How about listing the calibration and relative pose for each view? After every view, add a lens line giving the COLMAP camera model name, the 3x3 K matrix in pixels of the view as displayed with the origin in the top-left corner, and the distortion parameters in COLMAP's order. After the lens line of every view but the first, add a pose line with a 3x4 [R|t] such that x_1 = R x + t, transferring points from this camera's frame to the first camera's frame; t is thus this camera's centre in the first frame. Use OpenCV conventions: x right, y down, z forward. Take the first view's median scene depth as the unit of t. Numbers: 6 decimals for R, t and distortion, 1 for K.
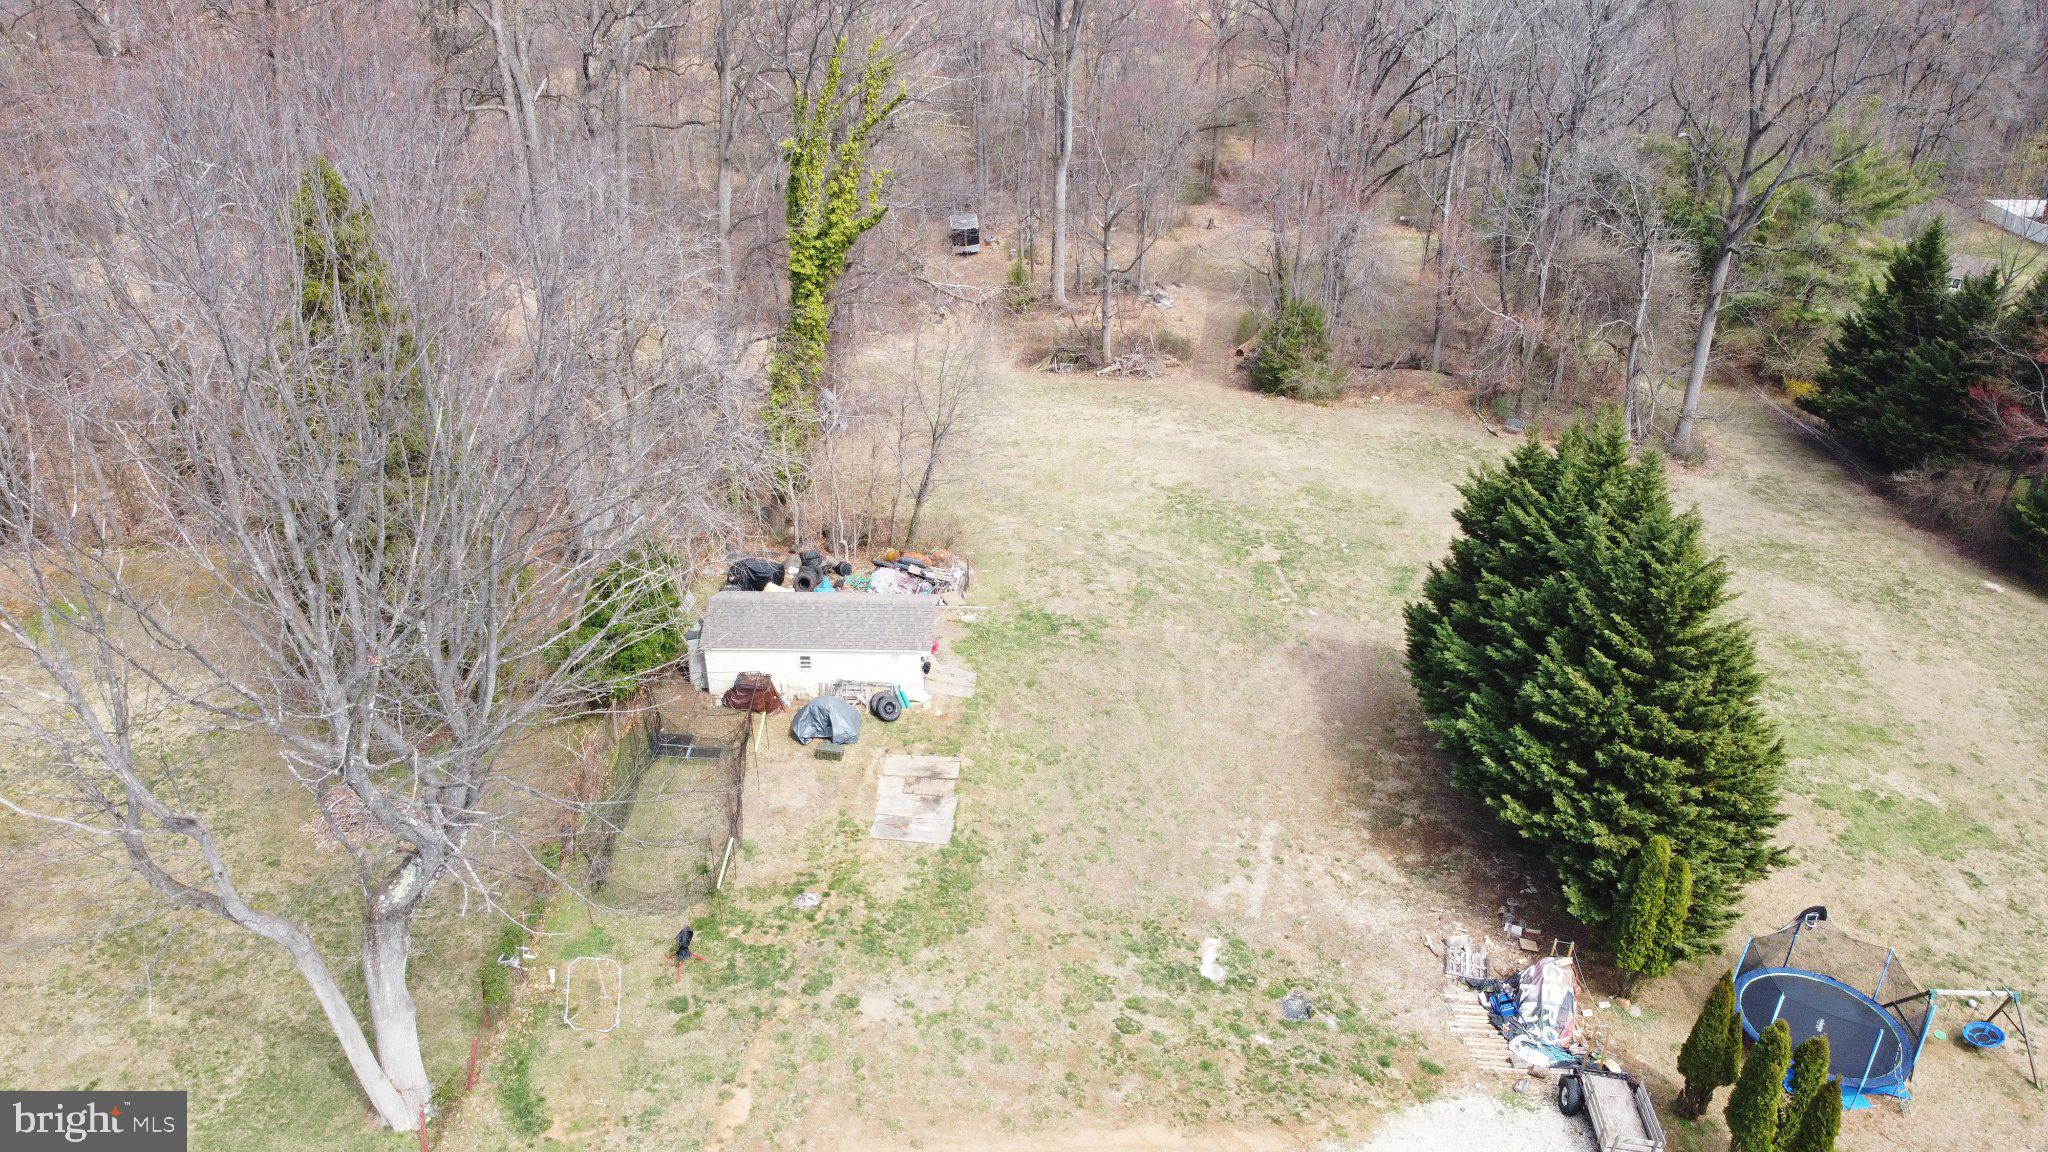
lens RADIAL K [[1550.5, 0, 1021.6], [0, 1550.5, 581.9], [0, 0, 1]] dist [0.010989, -0.016572]
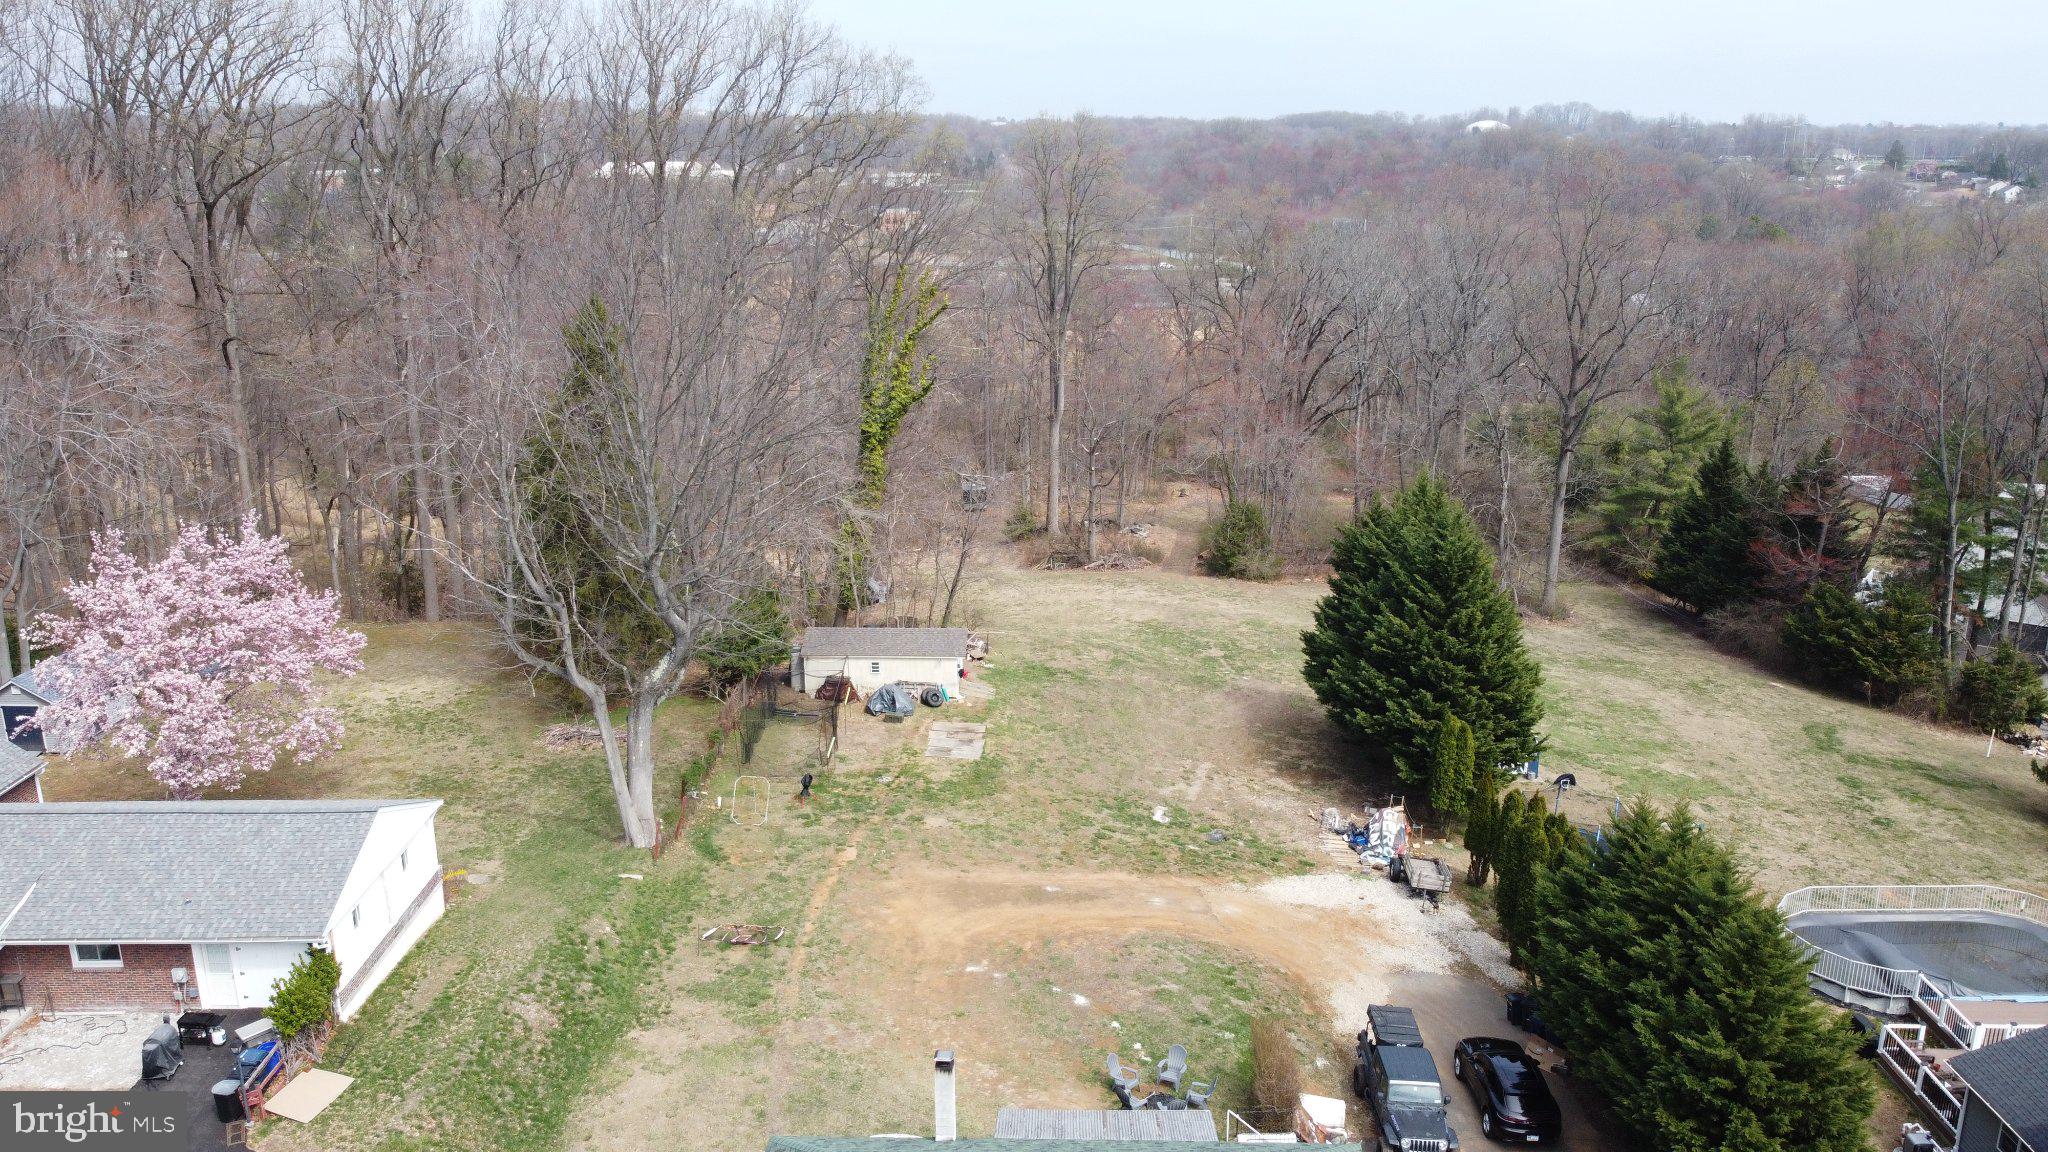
lens RADIAL K [[1550.5, 0, 1017.4], [0, 1550.5, 584.6], [0, 0, 1]] dist [0.010989, -0.016572]
pose [[0.999998, 0.001855, 0.000635, -0.009750], [-0.001668, 0.975209, -0.221278, 0.243806], [-0.001030, 0.221277, 0.975210, -0.326863]]
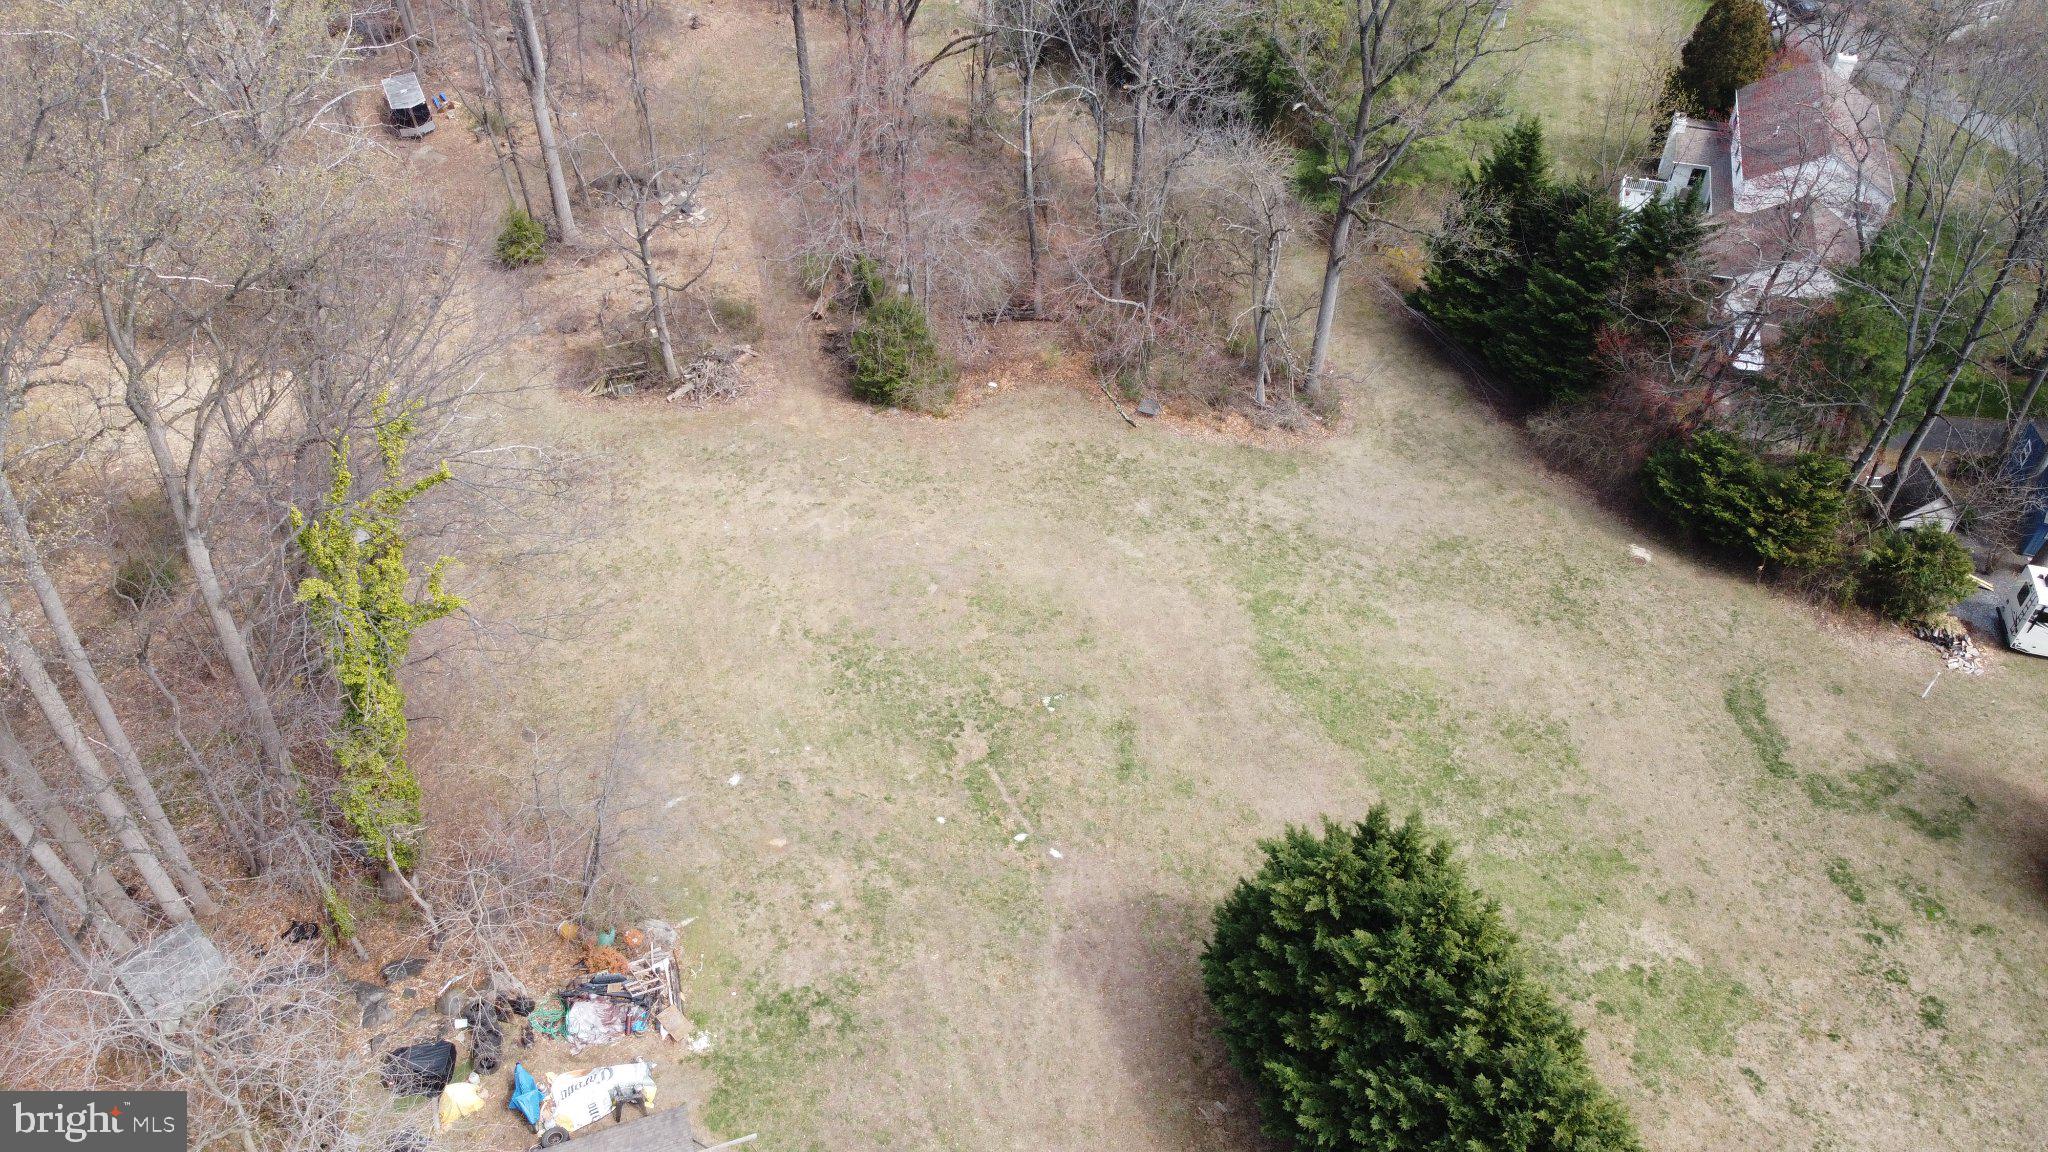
lens RADIAL K [[1550.5, 0, 1017.0], [0, 1550.5, 585.6], [0, 0, 1]] dist [0.010989, -0.016572]
pose [[0.932521, -0.257905, 0.252764, -0.022480], [0.177322, 0.936785, 0.301648, -0.416911], [-0.314582, -0.236473, 0.919303, 0.218206]]
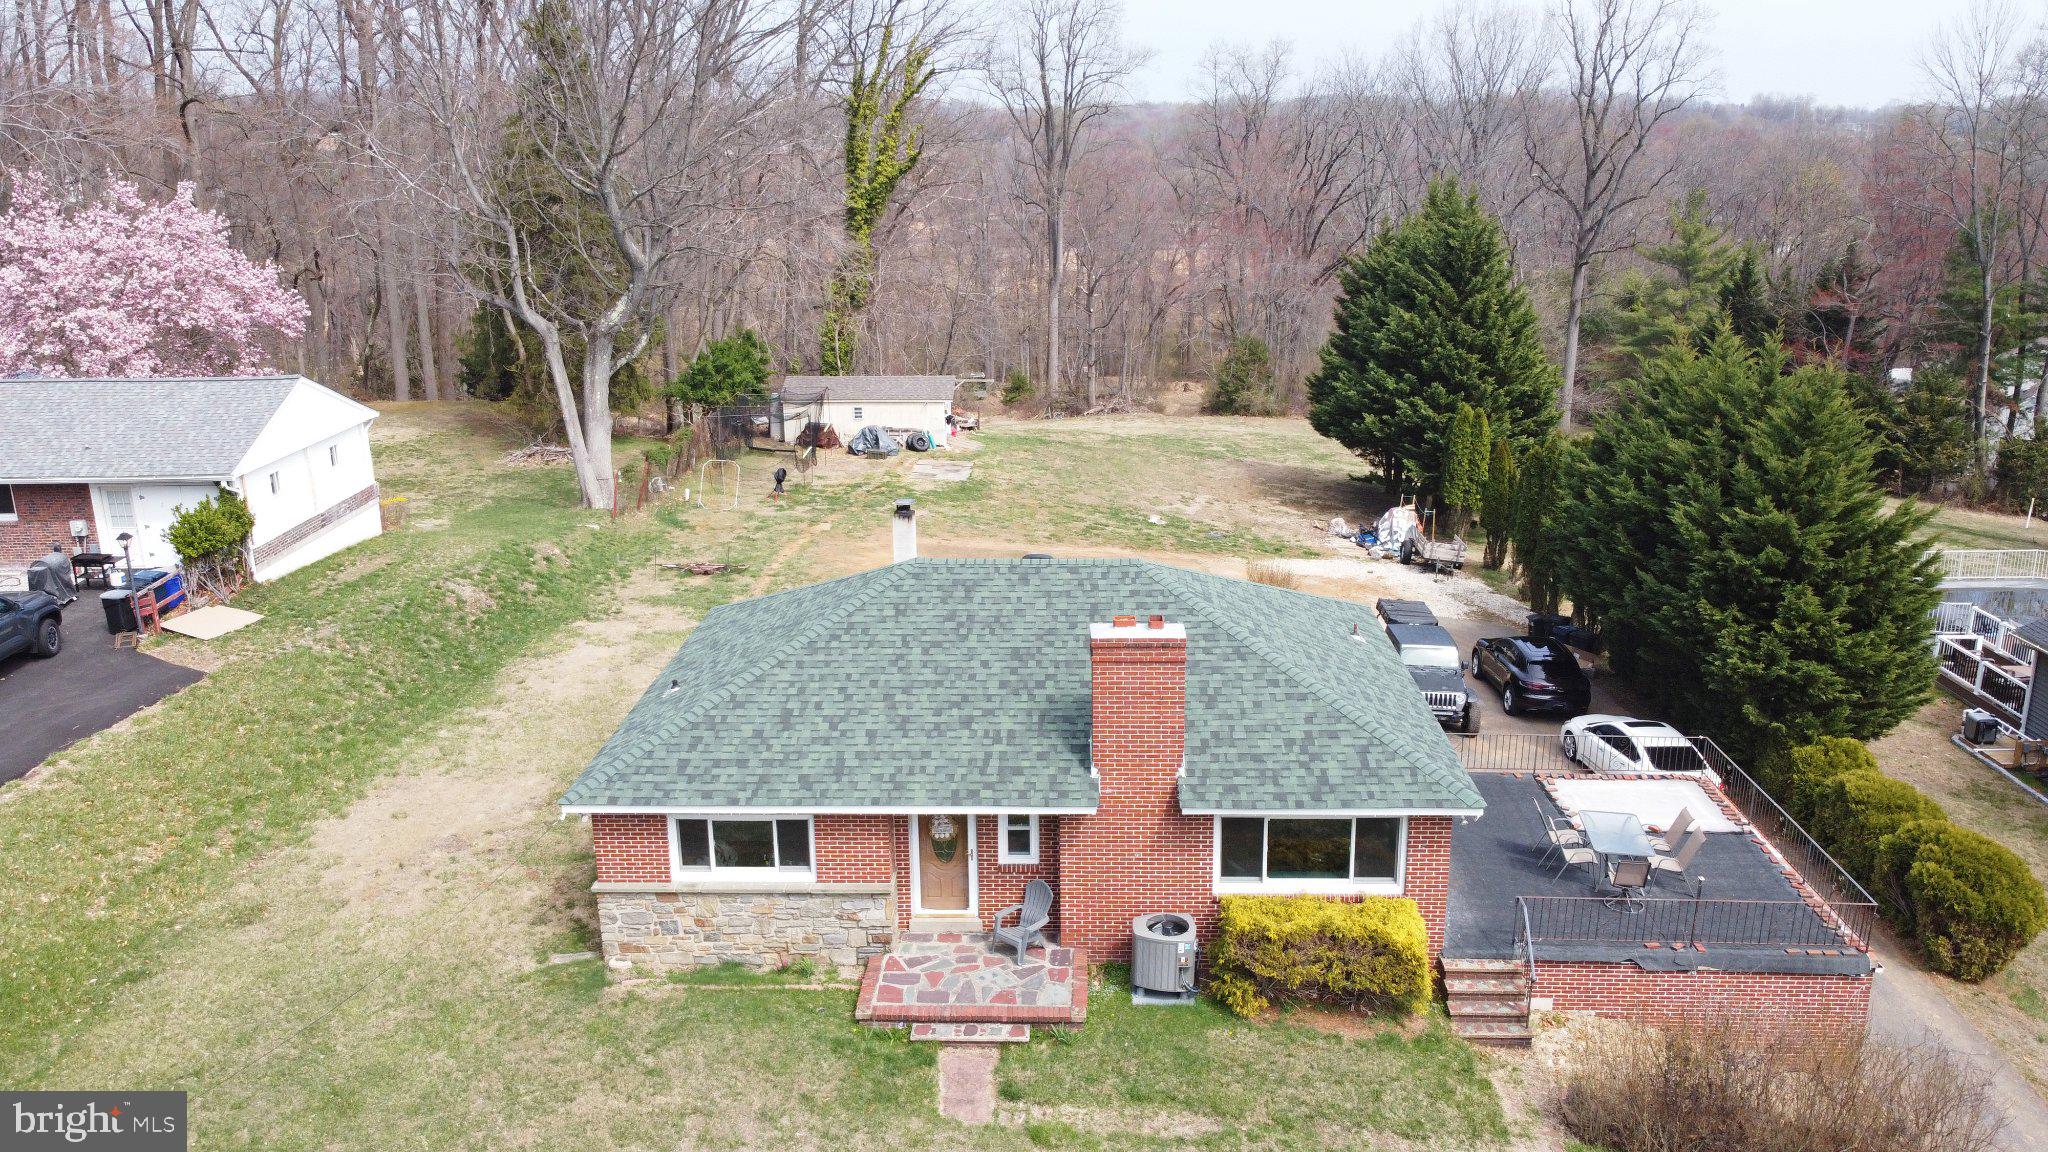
lens RADIAL K [[1550.5, 0, 1017.7], [0, 1550.5, 585.7], [0, 0, 1]] dist [0.010989, -0.016572]
pose [[0.999987, -0.002903, -0.004184, 0.002762], [0.001915, 0.975666, -0.219254, 0.413504], [0.004719, 0.219243, 0.975659, -0.230236]]
